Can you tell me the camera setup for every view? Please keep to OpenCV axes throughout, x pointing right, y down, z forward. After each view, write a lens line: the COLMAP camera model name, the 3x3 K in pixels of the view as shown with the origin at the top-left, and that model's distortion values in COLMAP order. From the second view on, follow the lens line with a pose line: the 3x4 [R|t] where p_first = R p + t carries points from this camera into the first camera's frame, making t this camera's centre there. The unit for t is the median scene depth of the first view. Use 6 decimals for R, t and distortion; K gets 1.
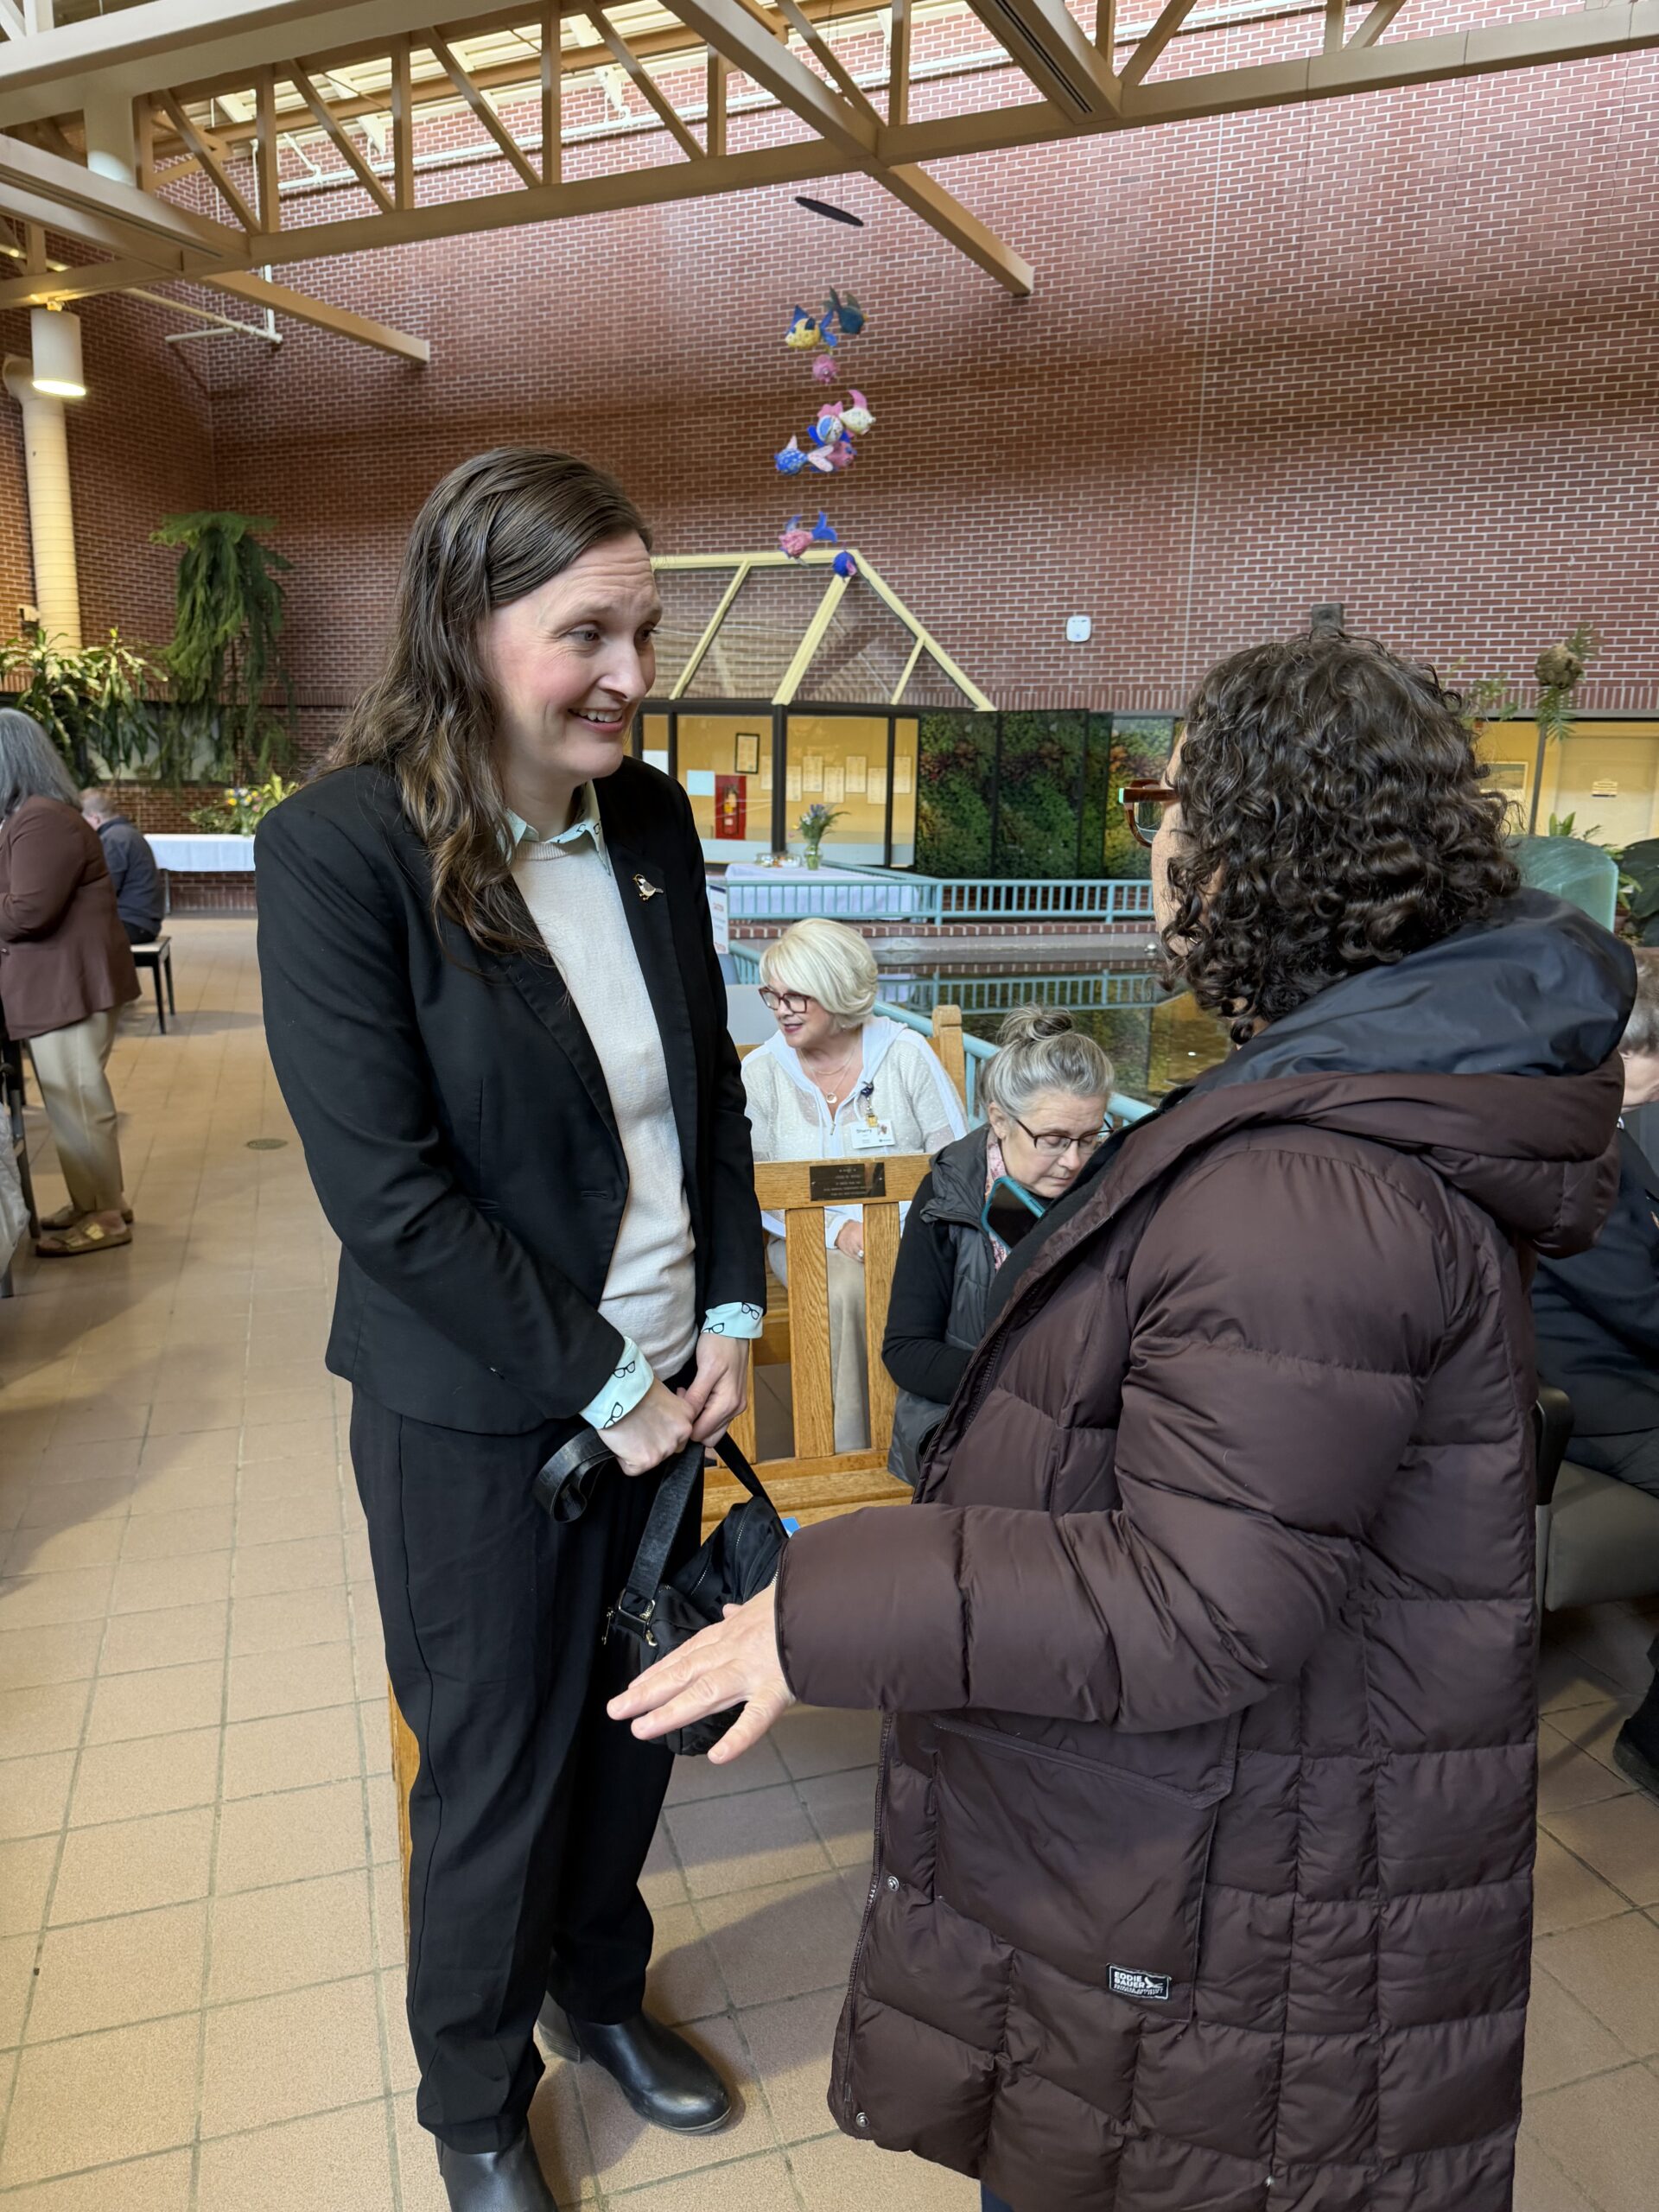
lens RADIAL K [[1558.9, 0, 836.2], [0, 1558.9, 1132.1], [0, 0, 1]] dist [0.015466, -0.024536]
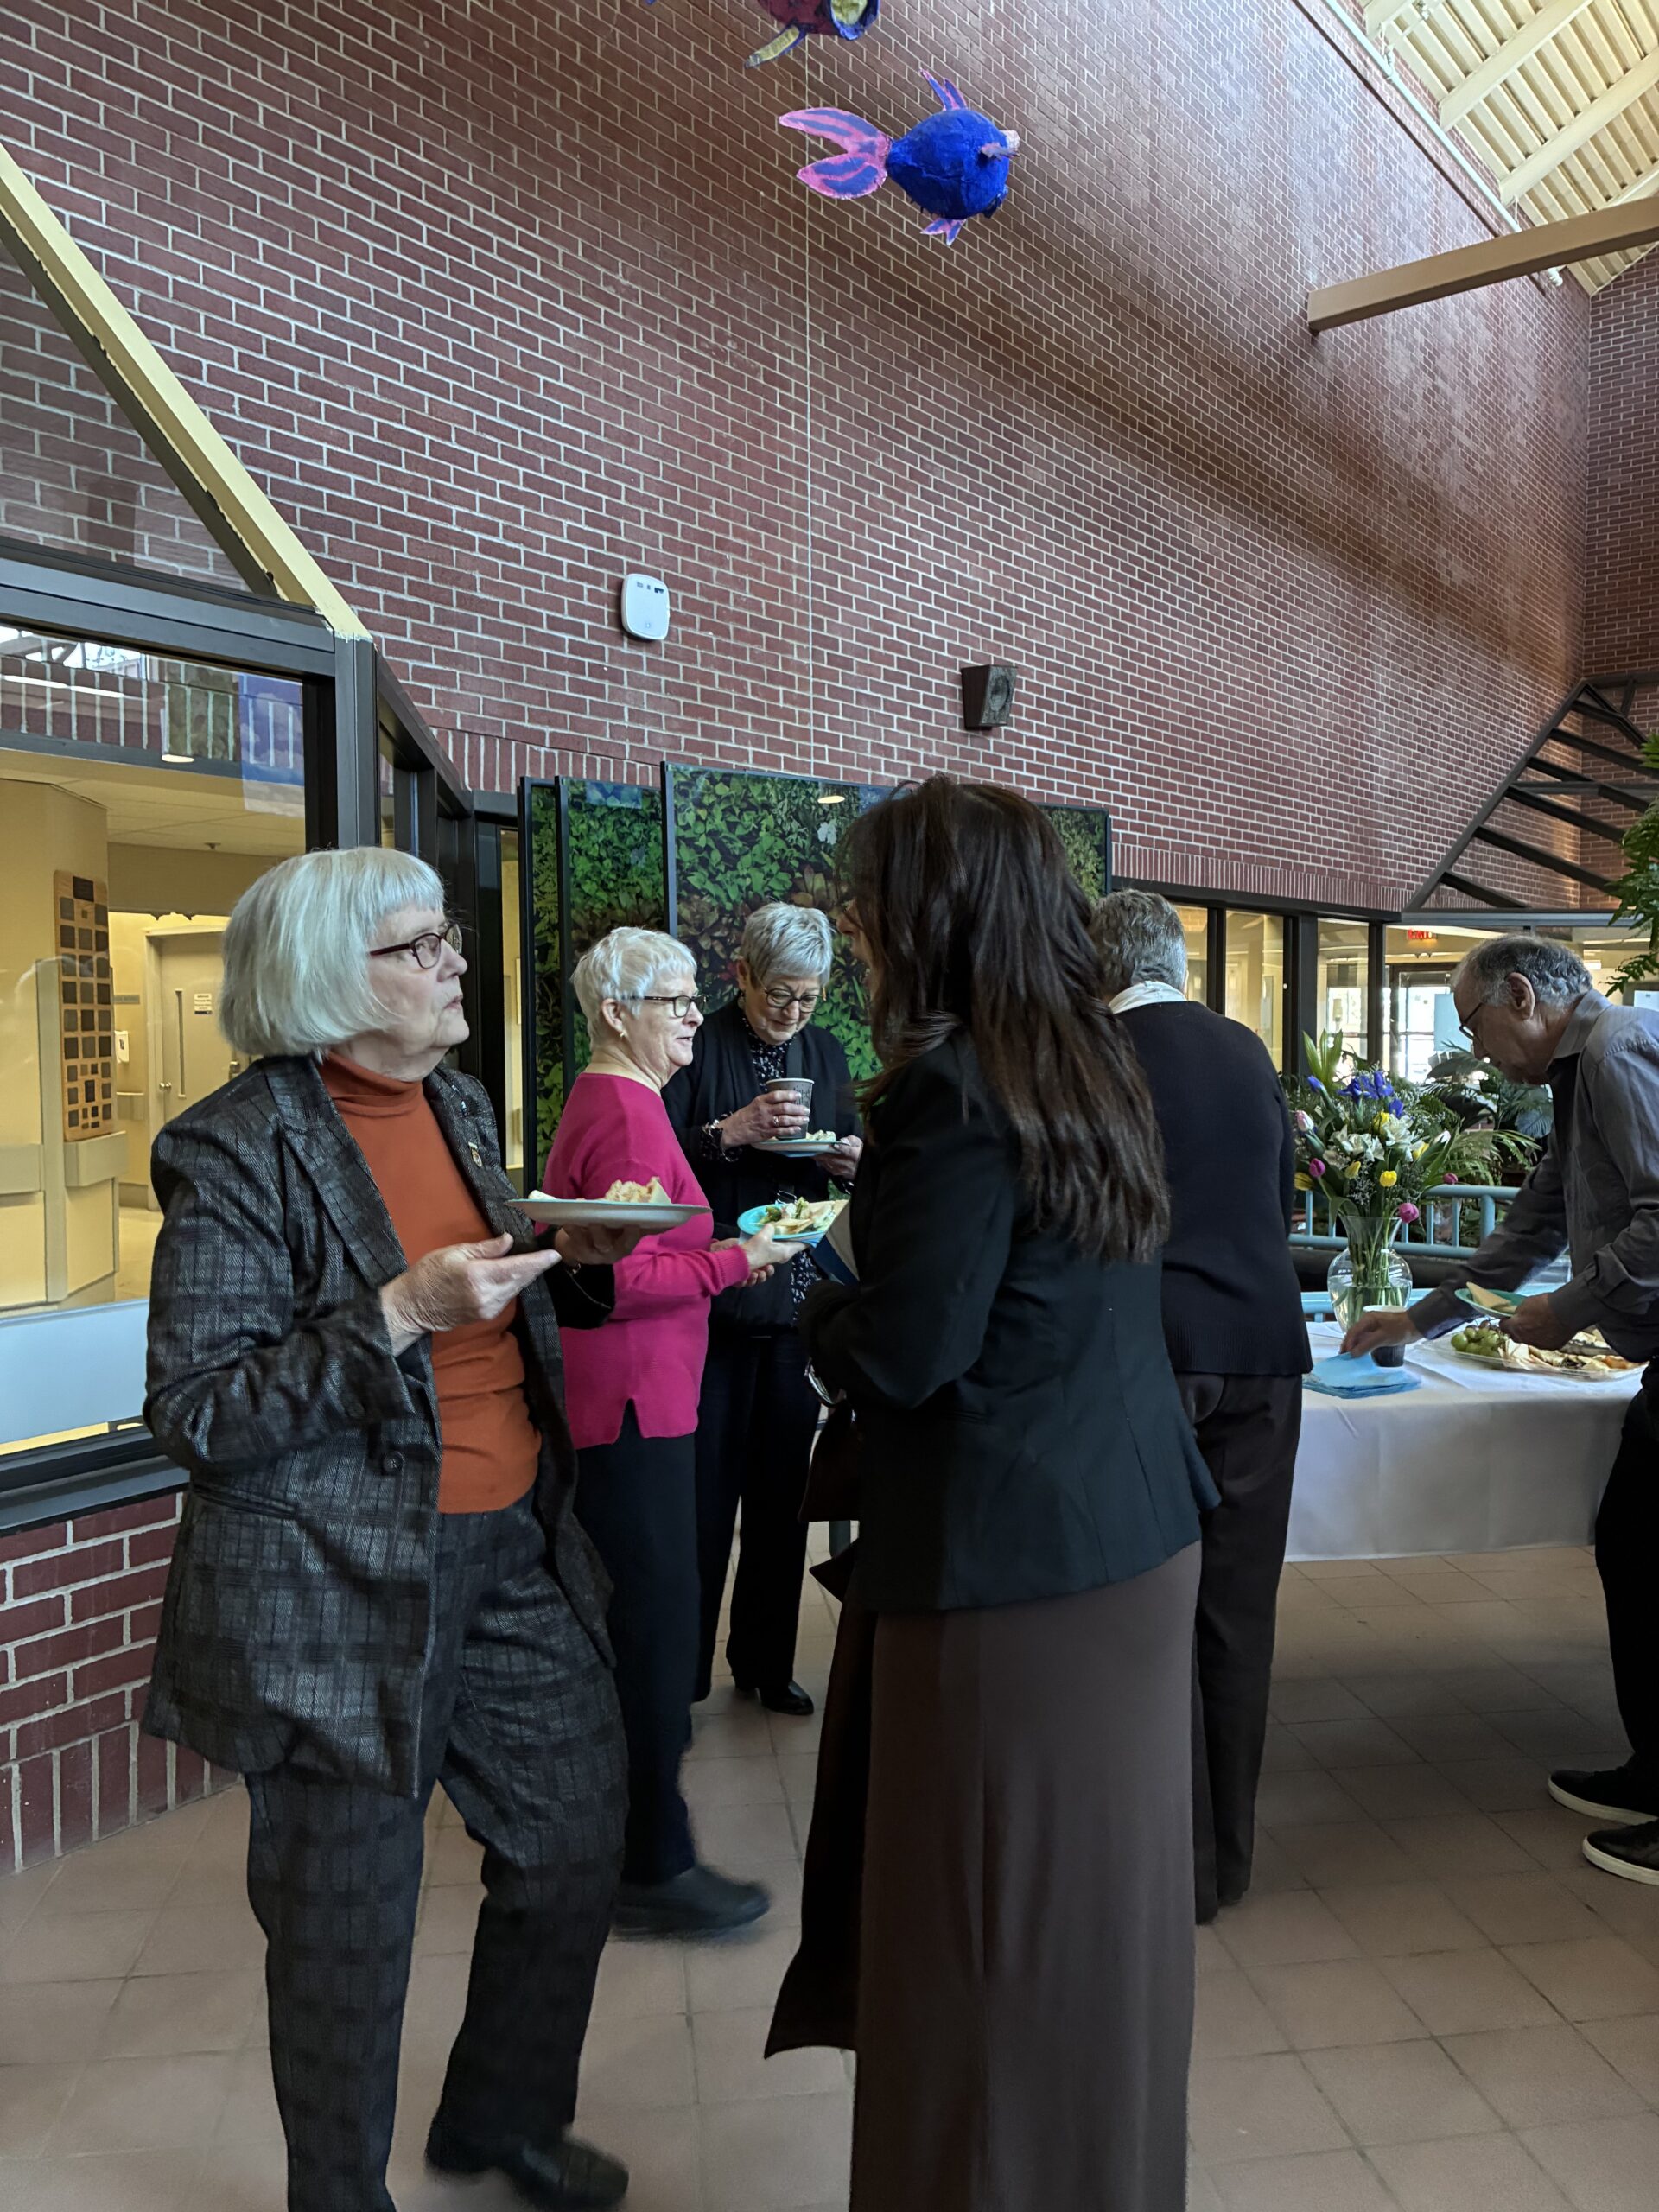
lens RADIAL K [[1674.7, 0, 857.2], [0, 1674.7, 1097.0], [0, 0, 1]] dist [0.042985, -0.052293]
pose [[0.187716, -0.071616, 0.979609, -0.249056], [0.228626, 0.973131, 0.027332, -0.201752], [-0.955245, 0.218834, 0.199045, 0.884864]]
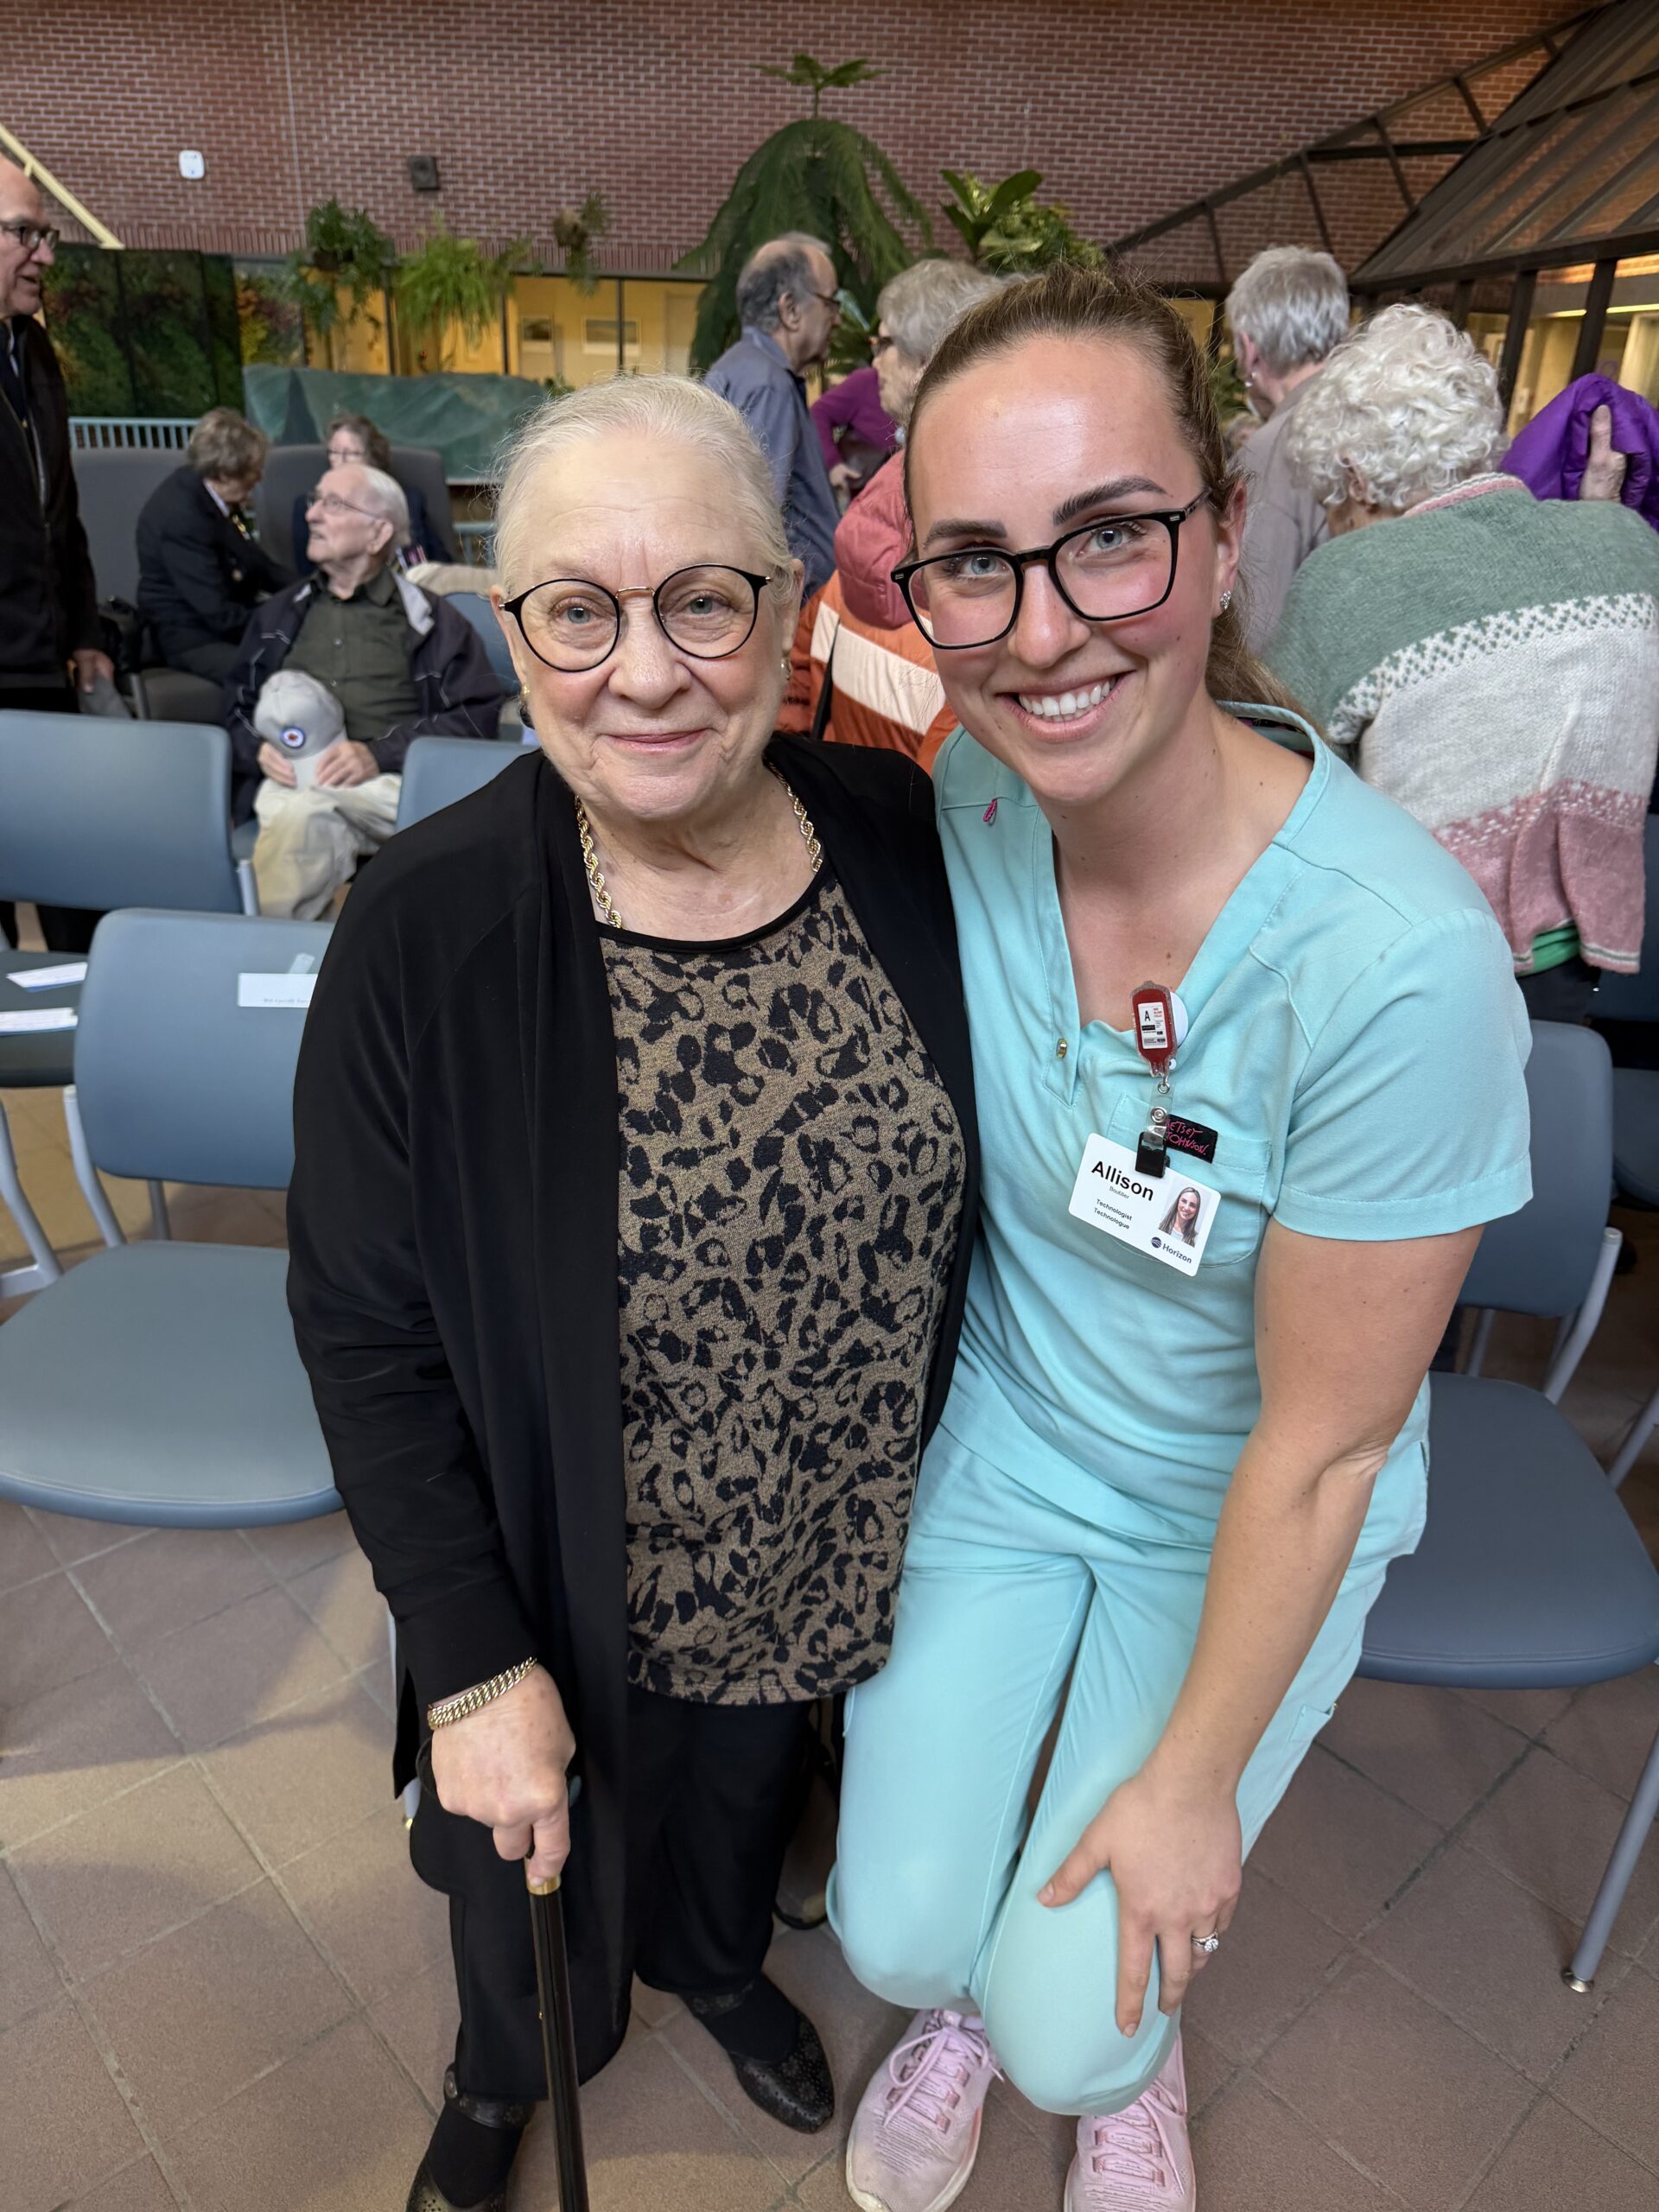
lens RADIAL K [[1558.9, 0, 830.7], [0, 1558.9, 1115.0], [0, 0, 1]] dist [0.015466, -0.024536]
pose [[0.917081, -0.160787, 0.364842, 0.065294], [0.069624, 0.965601, 0.250536, 0.052797], [-0.392575, -0.204360, 0.896729, -0.211298]]
